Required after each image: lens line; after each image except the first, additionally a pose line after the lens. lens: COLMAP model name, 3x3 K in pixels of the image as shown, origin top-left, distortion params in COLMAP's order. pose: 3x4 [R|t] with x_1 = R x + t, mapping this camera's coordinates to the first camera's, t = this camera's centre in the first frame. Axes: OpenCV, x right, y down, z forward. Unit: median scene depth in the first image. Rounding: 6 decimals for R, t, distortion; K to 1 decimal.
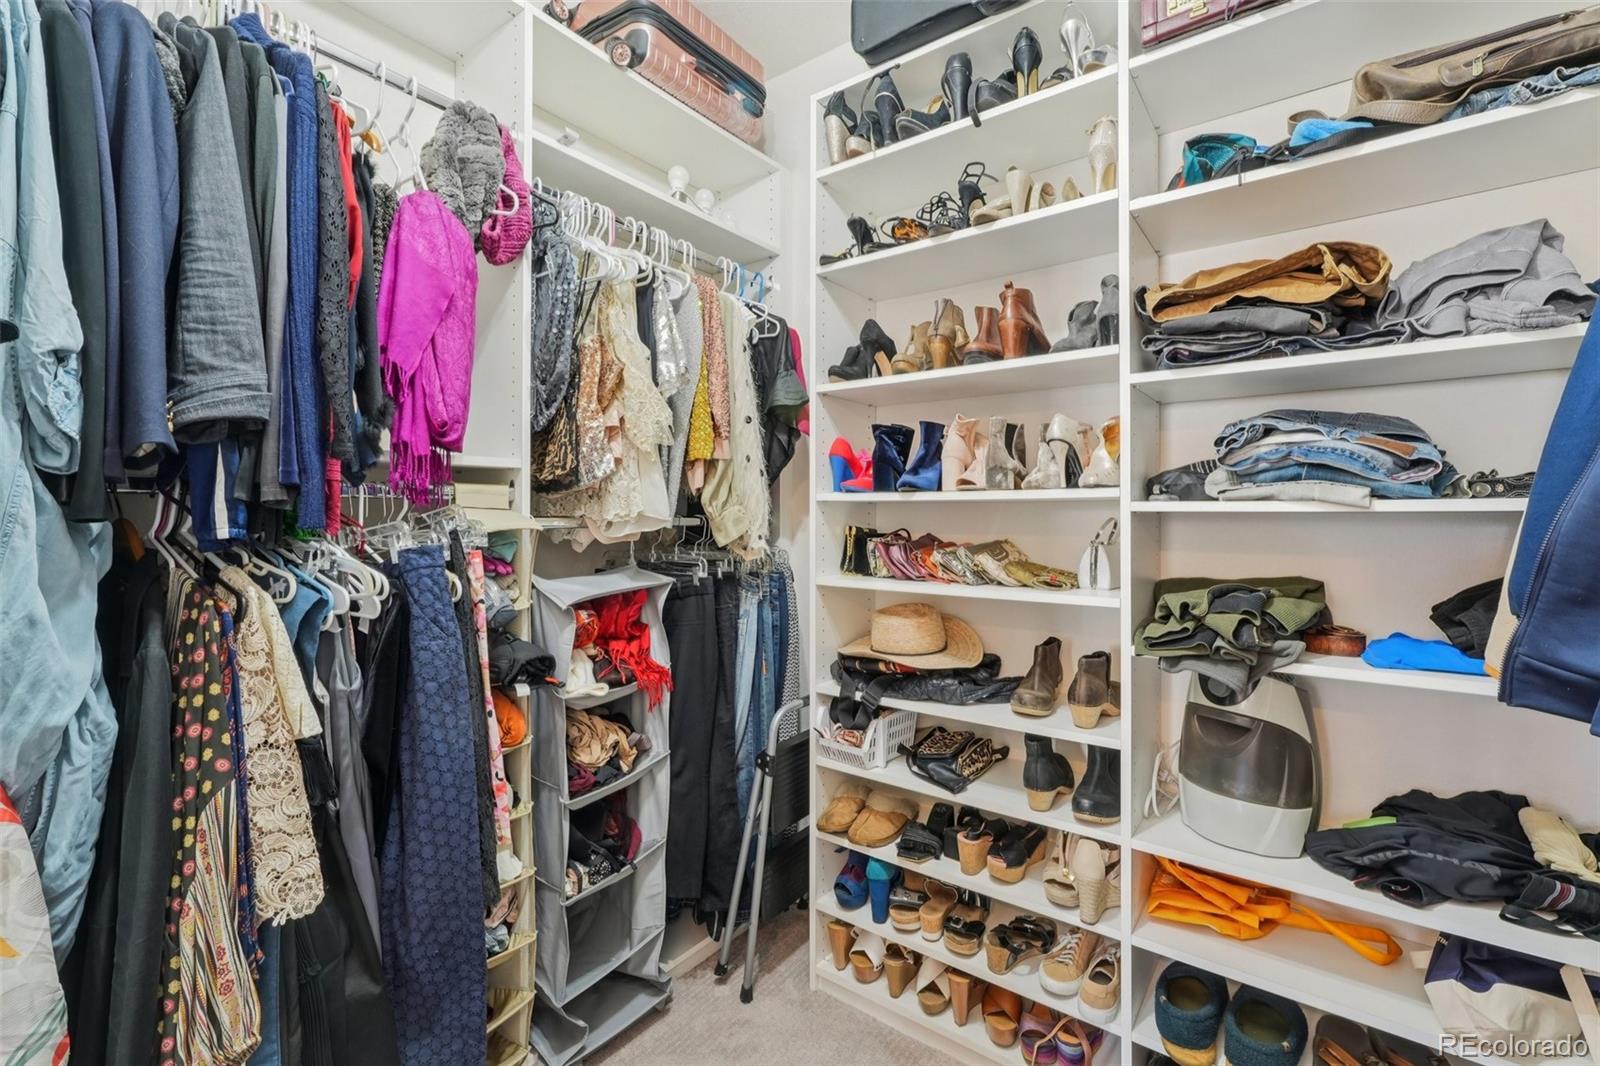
lens RADIAL K [[694.8, 0, 808.2], [0, 694.8, 524.1], [0, 0, 1]] dist [-0.004113, 0.001184]
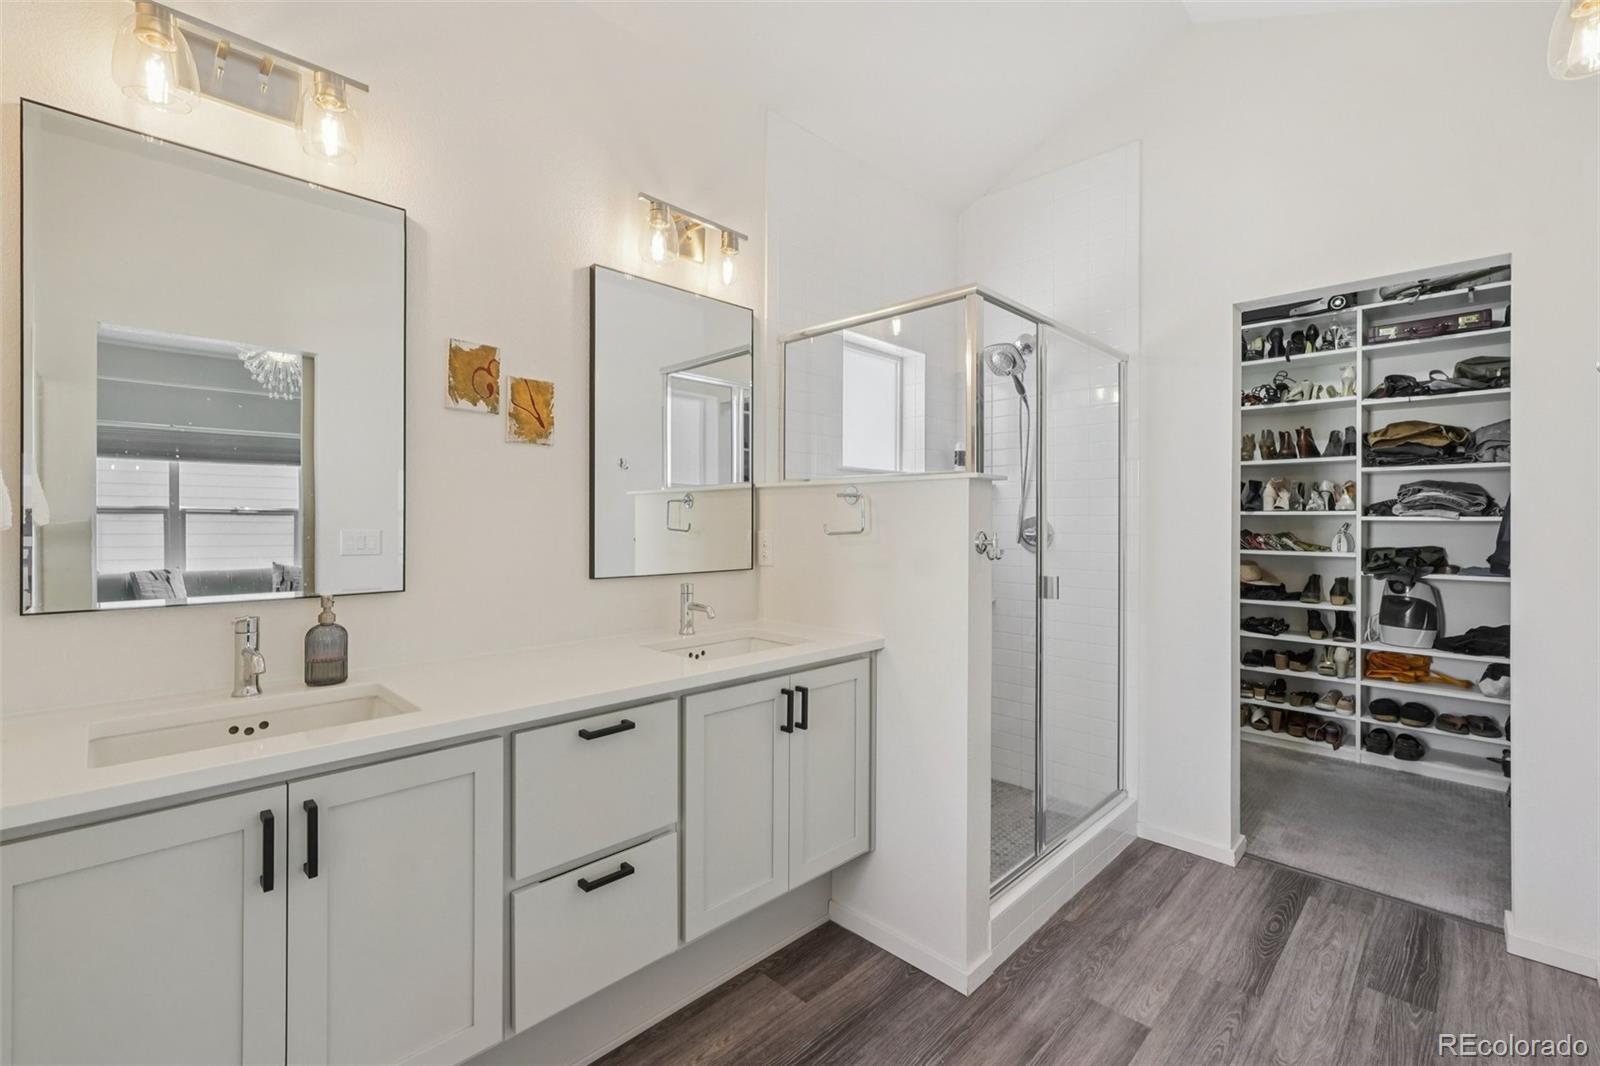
lens RADIAL K [[694.8, 0, 800.3], [0, 694.8, 529.0], [0, 0, 1]] dist [-0.004113, 0.001184]
pose [[0.993097, 0.006280, -0.117126, -1.289862], [-0.006469, 0.999978, -0.001230, 0.031466], [0.117116, 0.001979, 0.993116, -1.788662]]
